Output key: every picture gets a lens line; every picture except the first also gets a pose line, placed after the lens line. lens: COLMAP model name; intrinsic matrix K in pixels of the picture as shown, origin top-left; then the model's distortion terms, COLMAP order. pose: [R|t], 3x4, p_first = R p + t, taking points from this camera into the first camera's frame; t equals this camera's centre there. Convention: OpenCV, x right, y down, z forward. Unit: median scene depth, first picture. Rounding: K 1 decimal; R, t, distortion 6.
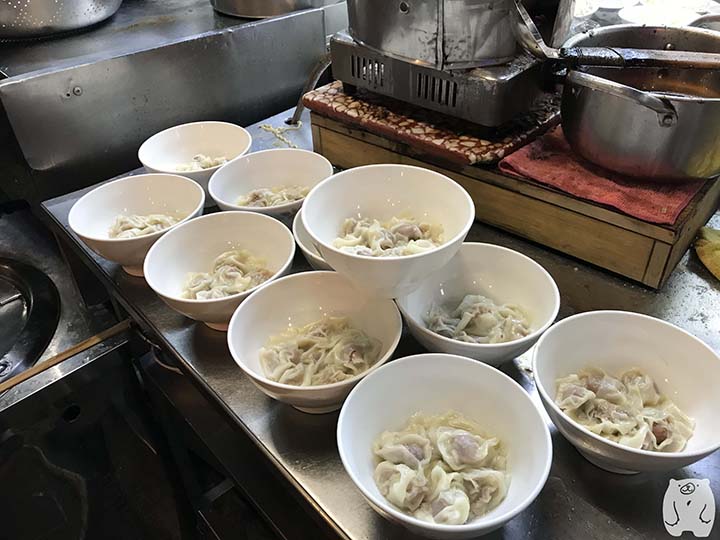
lens RADIAL K [[588.0, 0, 362.1], [0, 588.0, 264.2], [0, 0, 1]] dist [0.022106, -0.035760]
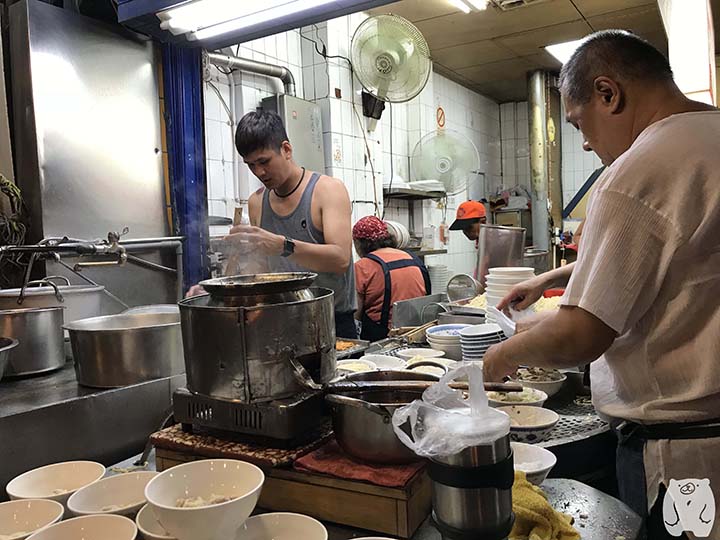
lens RADIAL K [[588.0, 0, 353.8], [0, 588.0, 267.5], [0, 0, 1]] dist [0.022106, -0.035760]
pose [[0.973082, -0.008815, 0.230292, 0.051193], [0.140031, 0.816269, -0.560443, 0.253257], [-0.183040, 0.577605, 0.795531, -0.416930]]
